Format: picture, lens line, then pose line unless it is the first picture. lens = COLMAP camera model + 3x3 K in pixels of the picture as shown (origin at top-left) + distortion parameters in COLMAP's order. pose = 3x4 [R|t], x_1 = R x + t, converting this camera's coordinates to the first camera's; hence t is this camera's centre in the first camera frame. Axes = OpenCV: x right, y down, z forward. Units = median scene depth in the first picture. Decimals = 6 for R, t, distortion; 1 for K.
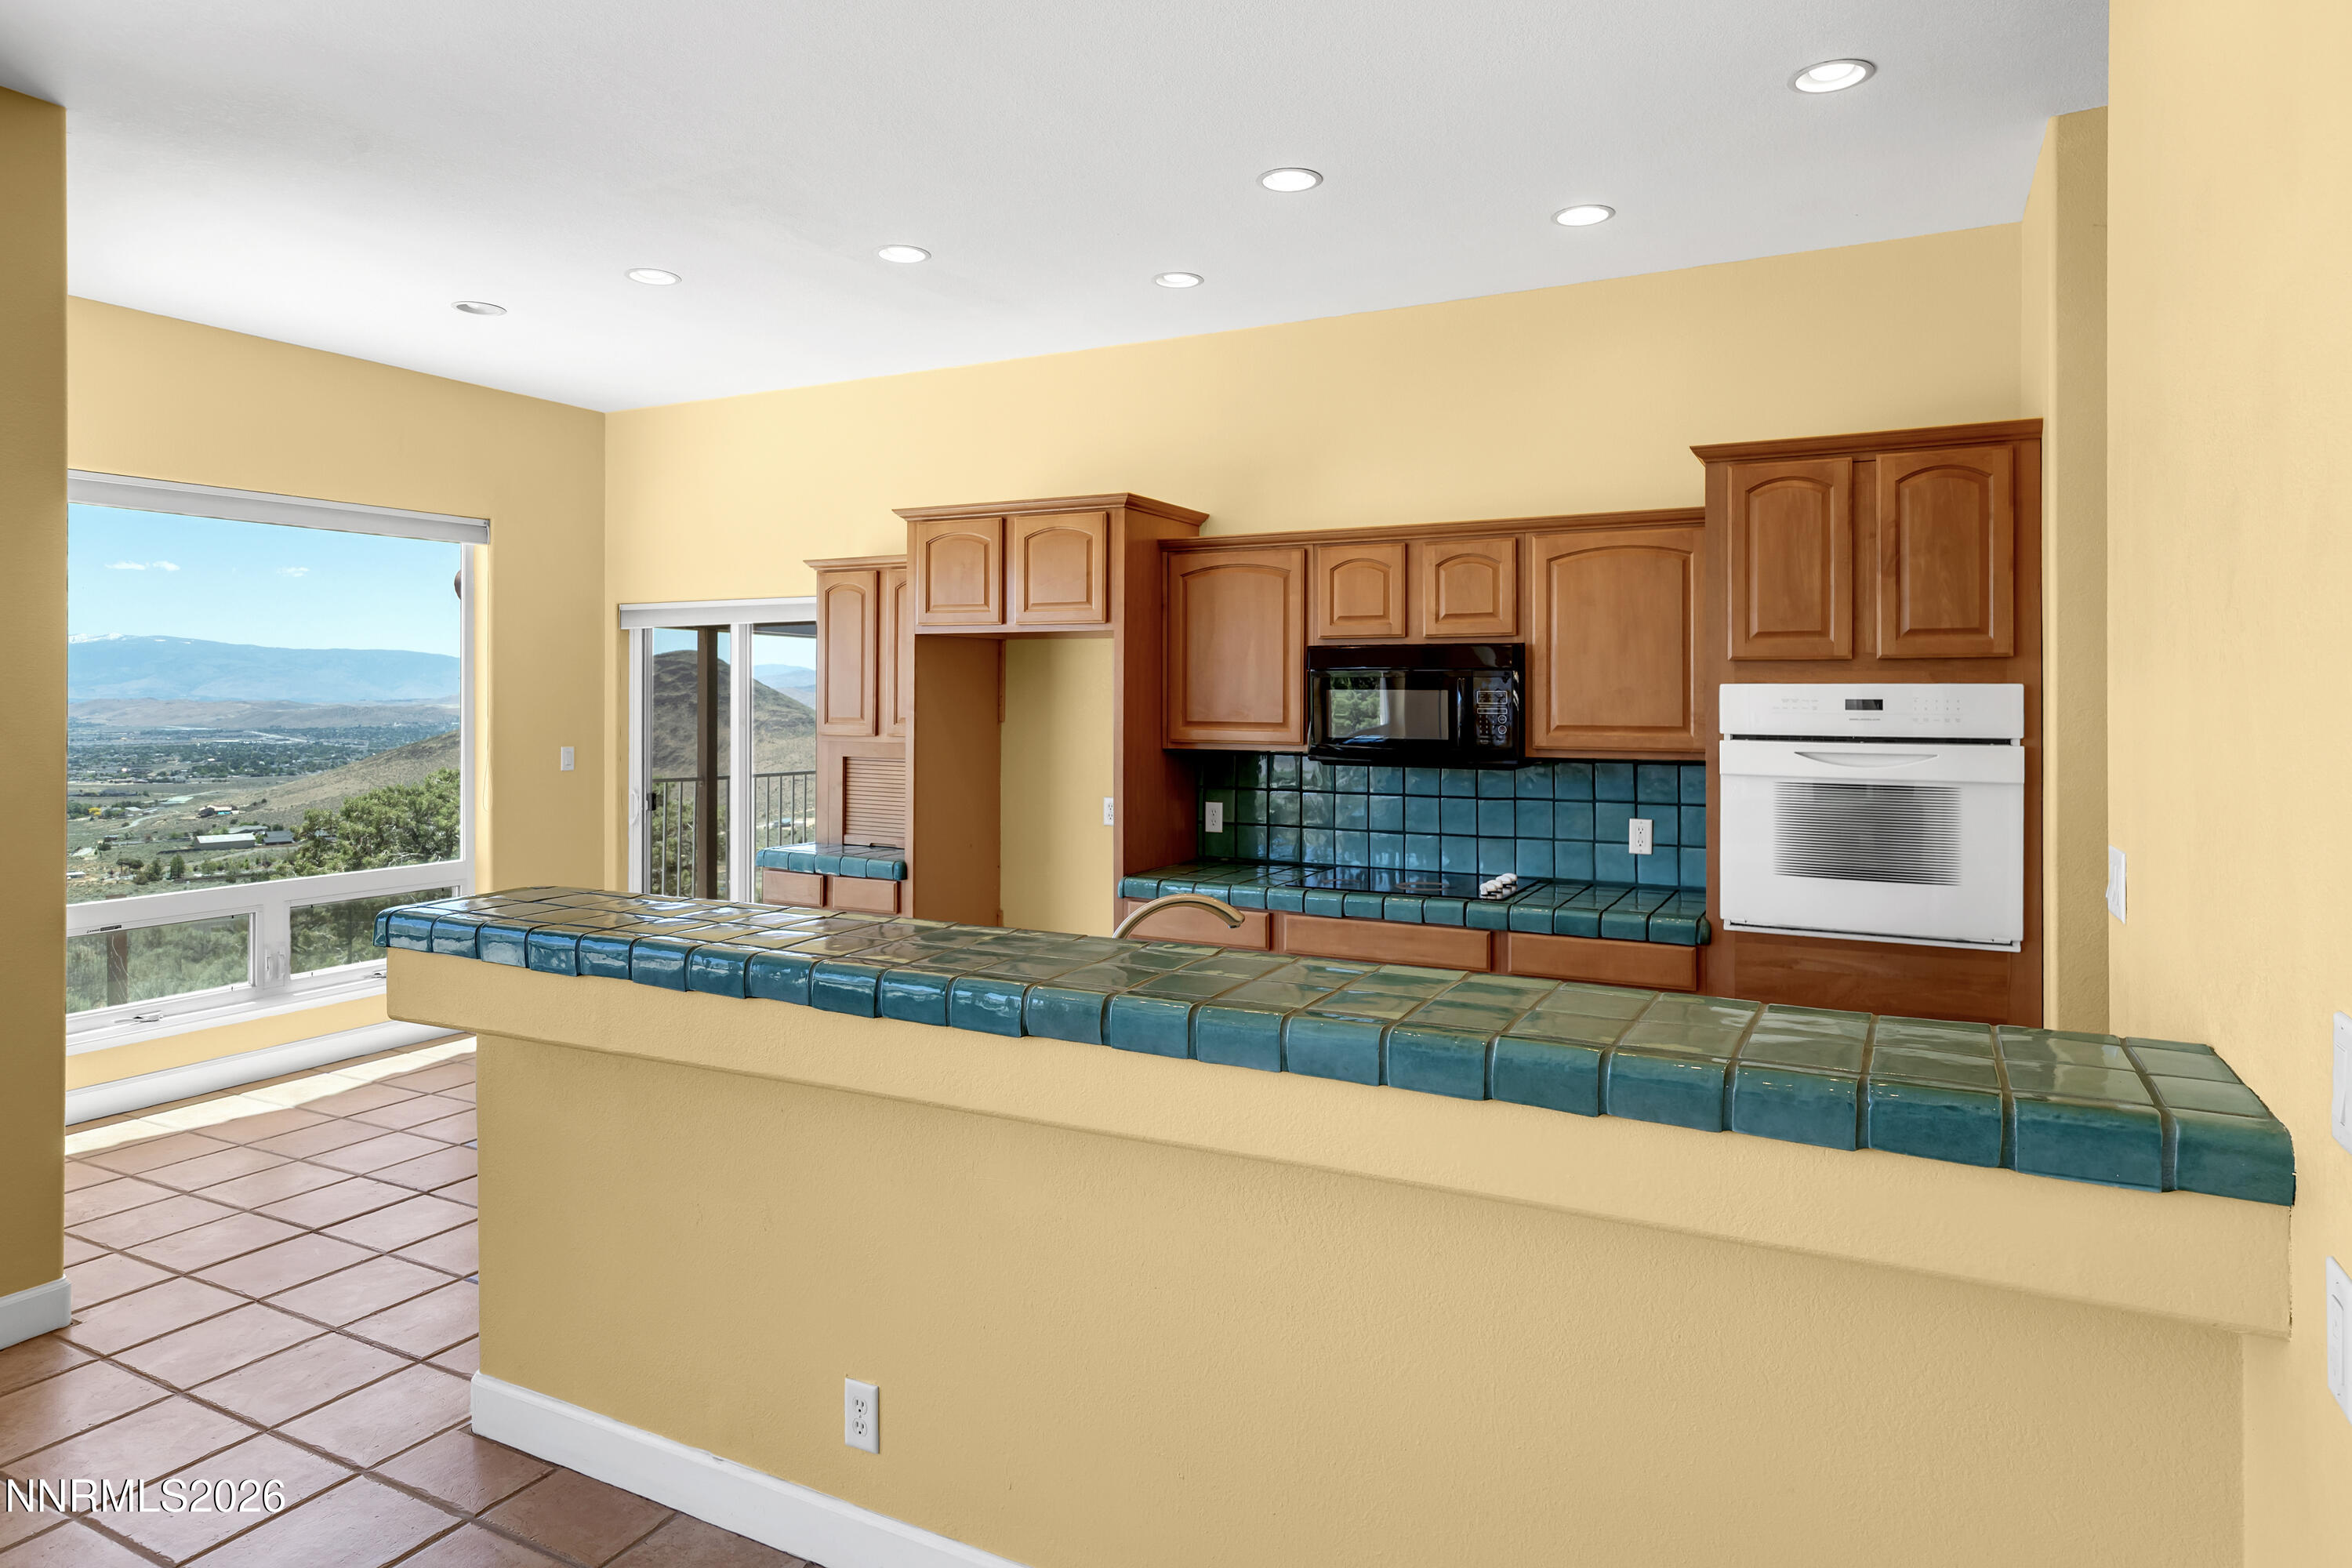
lens RADIAL K [[1344.6, 0, 1191.7], [0, 1344.6, 683.1], [0, 0, 1]] dist [0.012357, -0.001246]
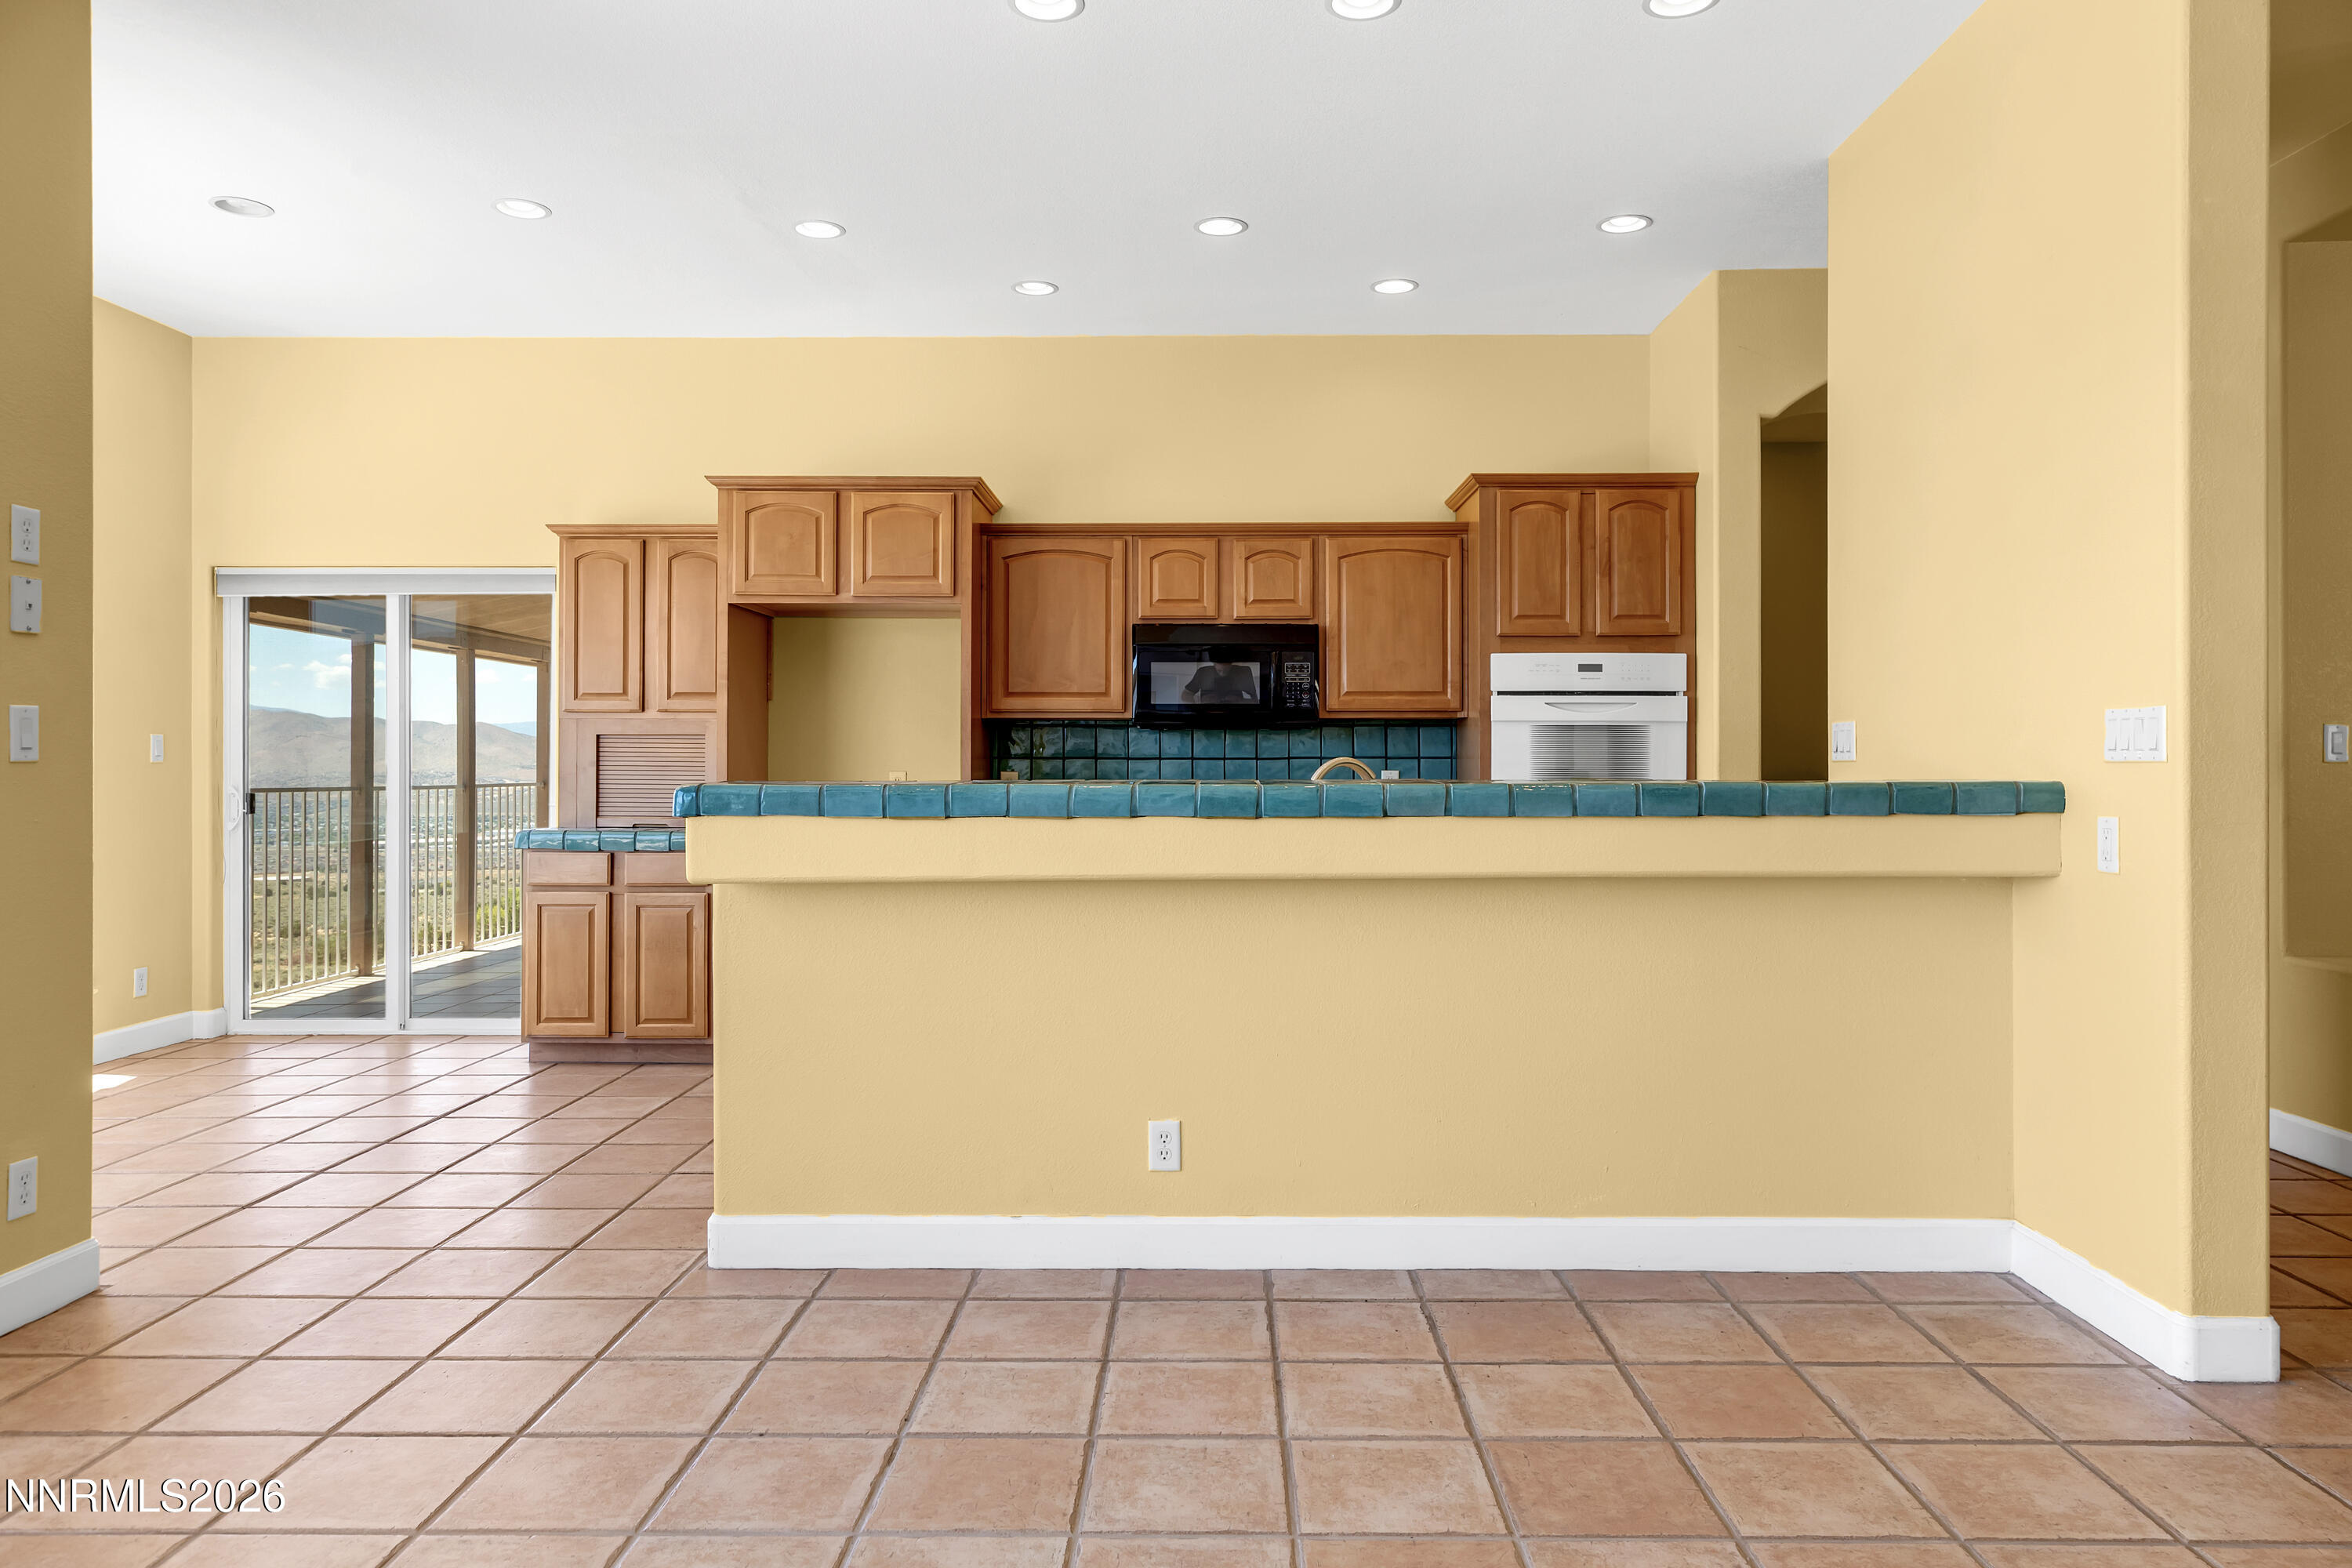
lens RADIAL K [[1517.6, 0, 1178.7], [0, 1517.6, 754.0], [0, 0, 1]] dist [-0.000324, -0.001291]
pose [[0.894209, 0.001493, 0.447648, -0.462481], [-0.002554, 0.999995, 0.001766, 0.081762], [-0.447643, -0.002723, 0.894208, -0.169135]]
